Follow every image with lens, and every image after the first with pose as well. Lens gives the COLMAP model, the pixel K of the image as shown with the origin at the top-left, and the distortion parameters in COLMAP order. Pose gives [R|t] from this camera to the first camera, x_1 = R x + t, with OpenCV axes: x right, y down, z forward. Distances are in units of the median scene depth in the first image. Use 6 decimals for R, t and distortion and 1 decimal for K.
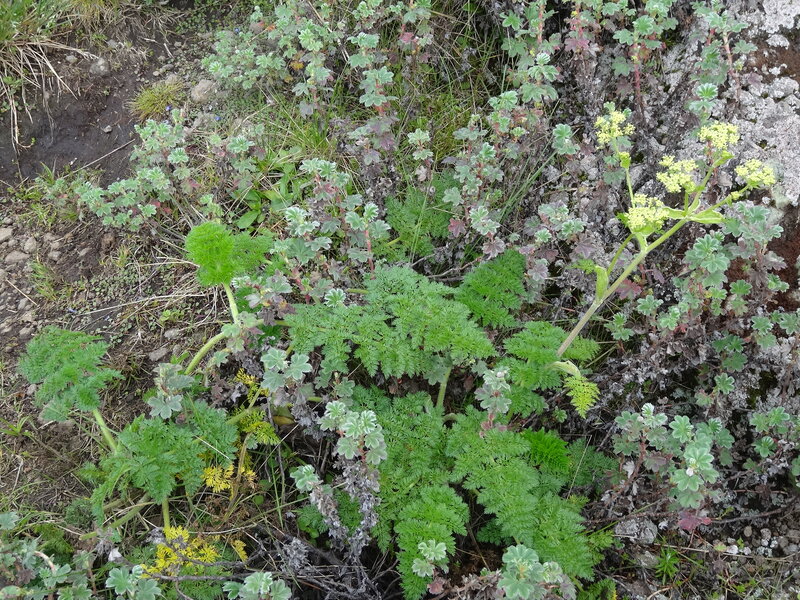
lens RADIAL K [[1045.7, 0, 401.2], [0, 1045.7, 303.0], [0, 0, 1]] dist [0.002521, 0.000000]
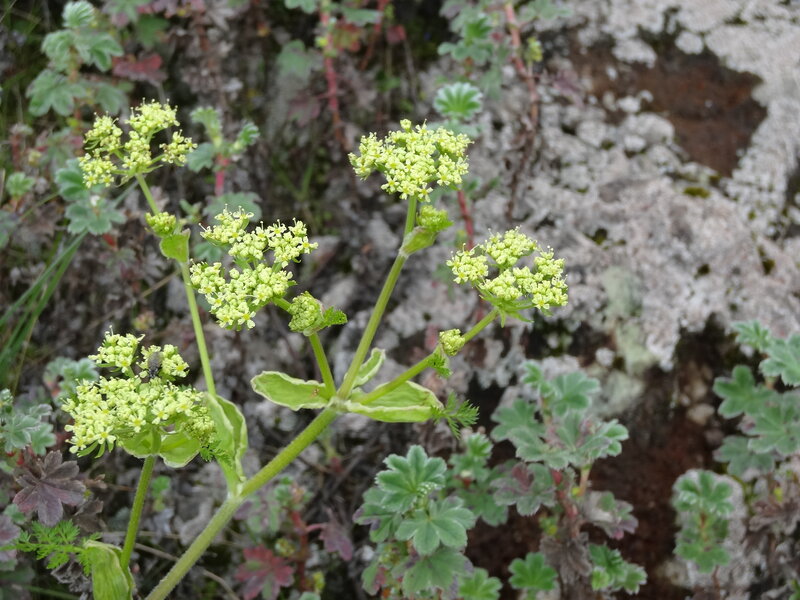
lens RADIAL K [[1330.3, 0, 399.0], [0, 1330.3, 299.6], [0, 0, 1]] dist [-0.069329, 0.000000]
pose [[0.990636, 0.021338, 0.134849, 0.178249], [-0.003271, 0.991137, -0.132803, -0.045053], [-0.136487, 0.131119, 0.981926, 0.434384]]
